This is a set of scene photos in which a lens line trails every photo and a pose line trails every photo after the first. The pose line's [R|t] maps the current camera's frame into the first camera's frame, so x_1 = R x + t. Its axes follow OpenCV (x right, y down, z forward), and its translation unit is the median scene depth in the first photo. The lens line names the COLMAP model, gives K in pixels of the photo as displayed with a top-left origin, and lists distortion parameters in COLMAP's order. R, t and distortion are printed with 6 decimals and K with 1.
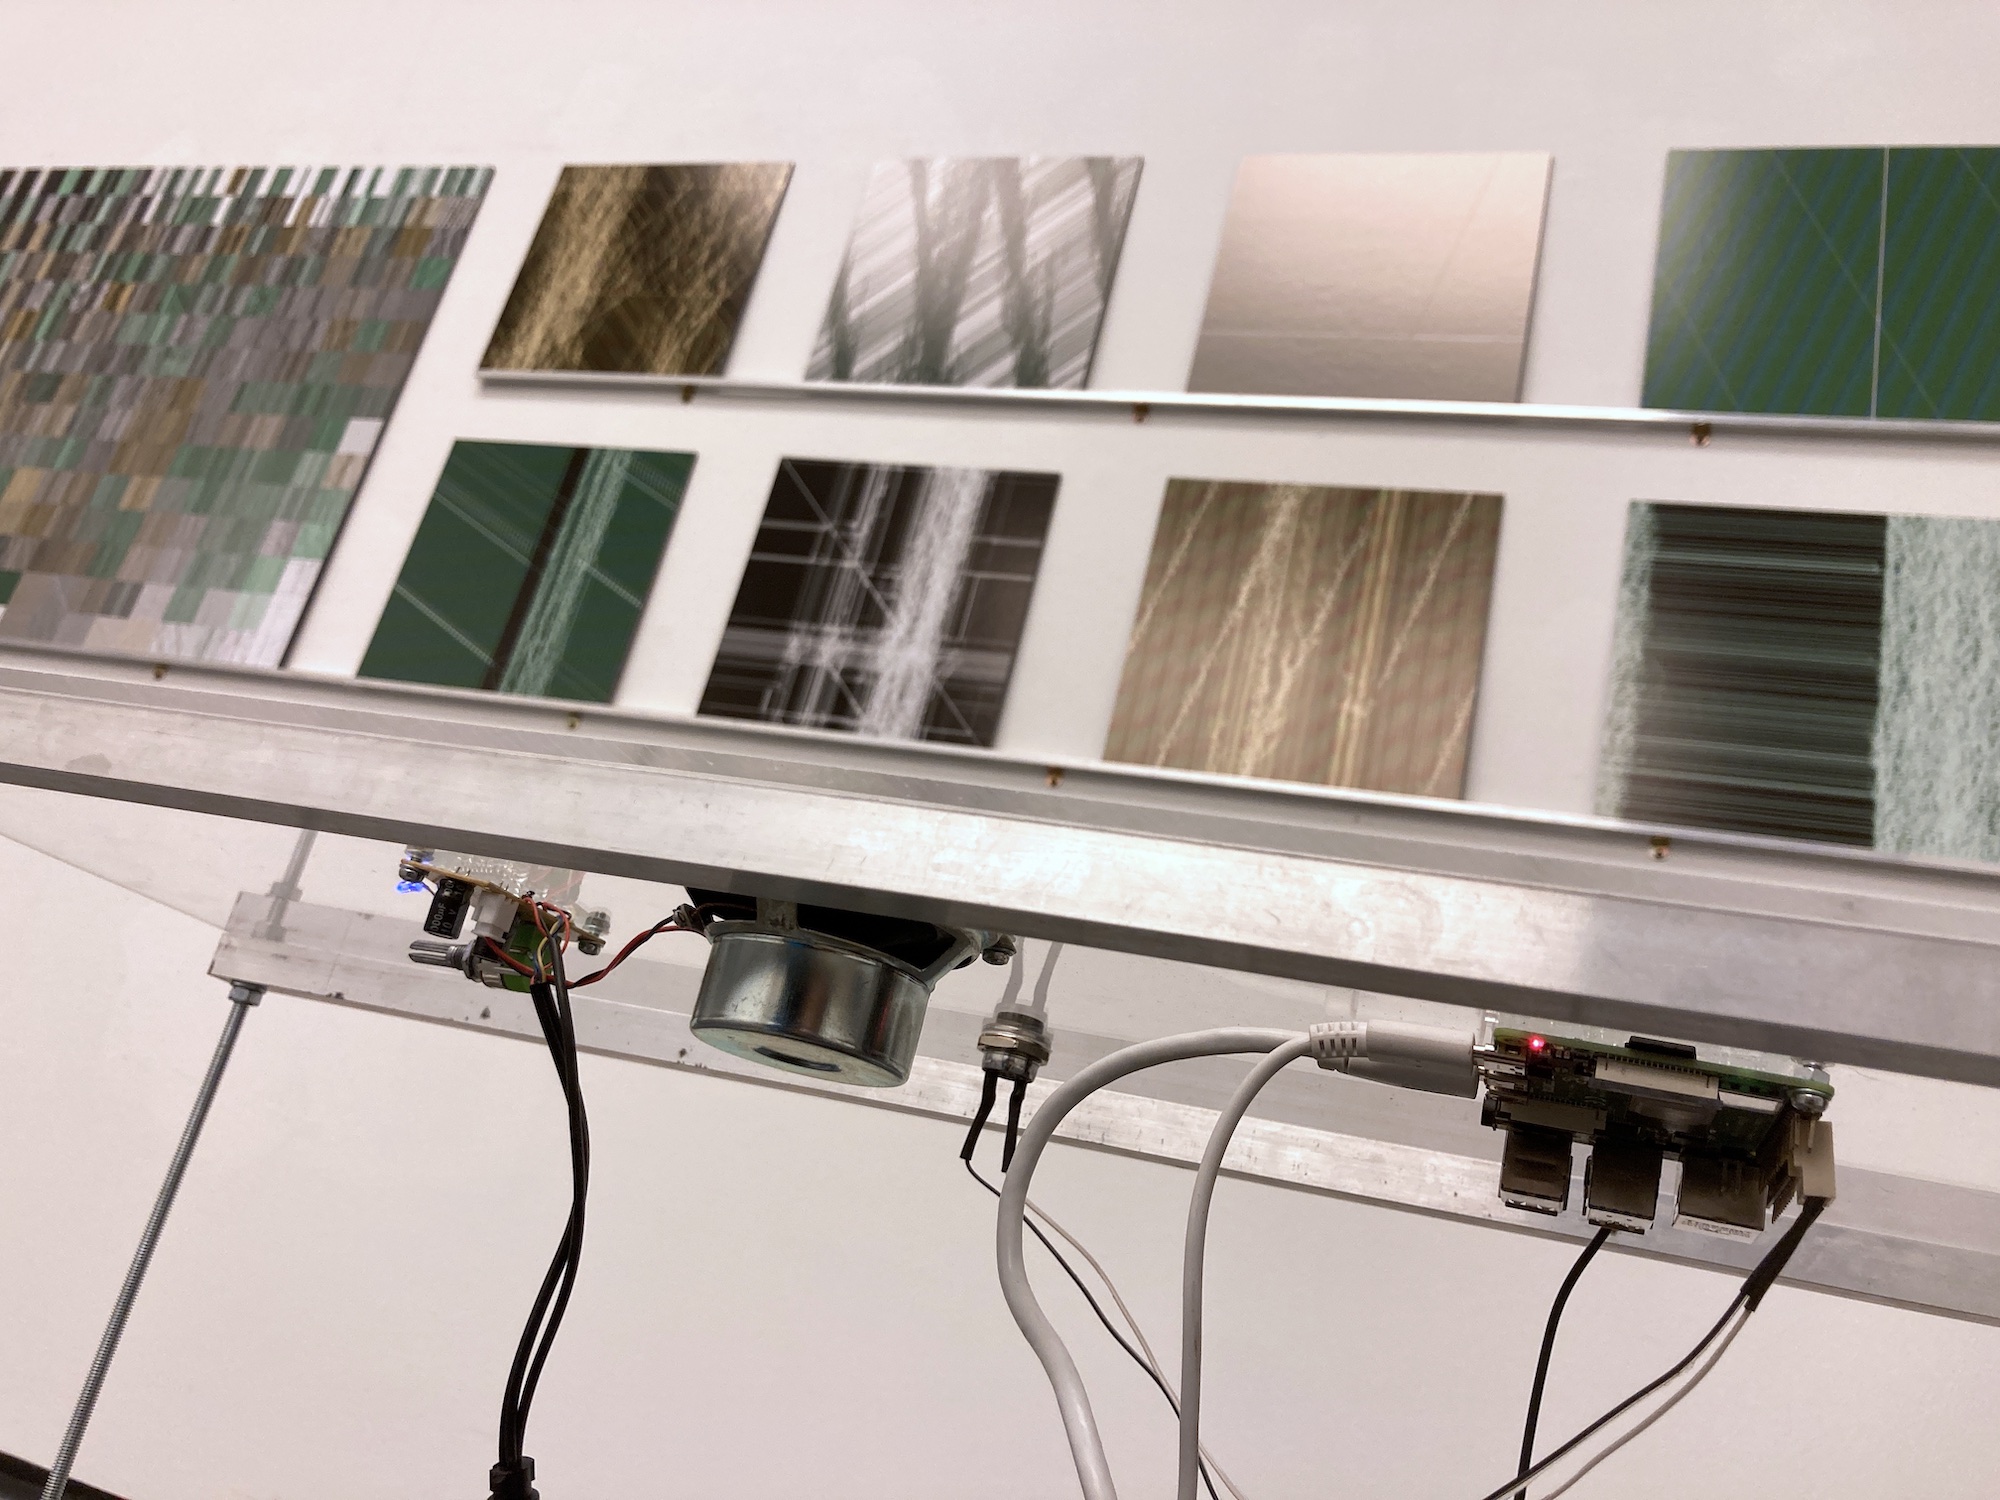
lens RADIAL K [[1676.9, 0, 1013.2], [0, 1676.9, 755.6], [0, 0, 1]] dist [0.023364, -0.034274]
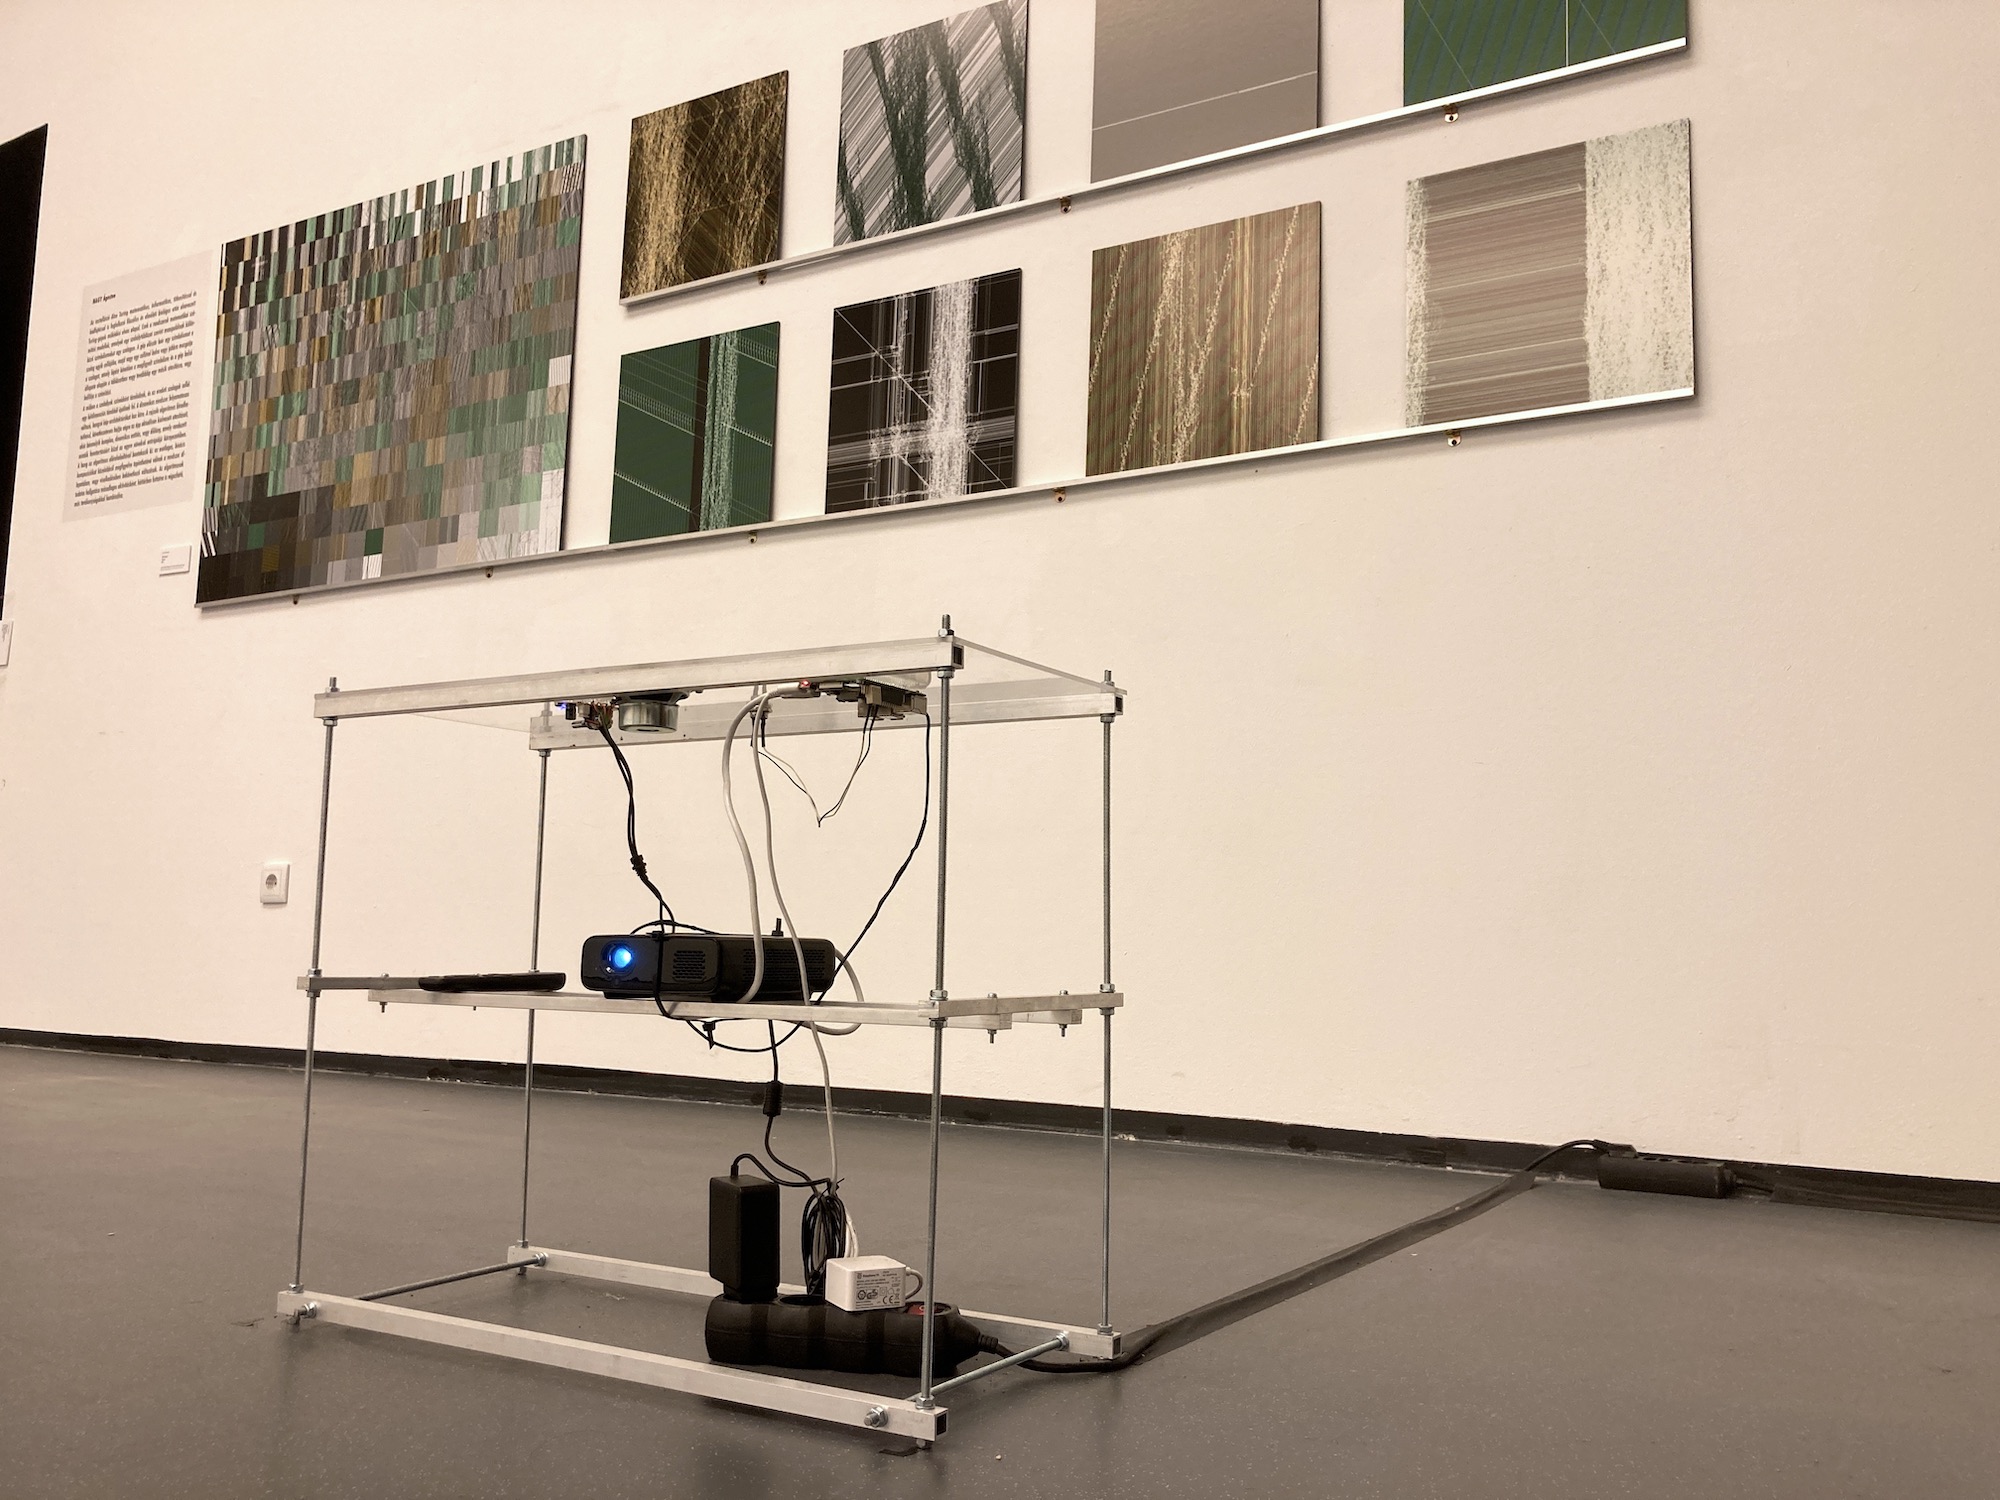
lens RADIAL K [[1676.9, 0, 1008.3], [0, 1676.9, 762.2], [0, 0, 1]] dist [0.023364, -0.034274]
pose [[0.946853, -0.231758, -0.223063, 0.230803], [0.272896, 0.945874, 0.175641, -0.031622], [0.170283, -0.227179, 0.958850, -0.399472]]
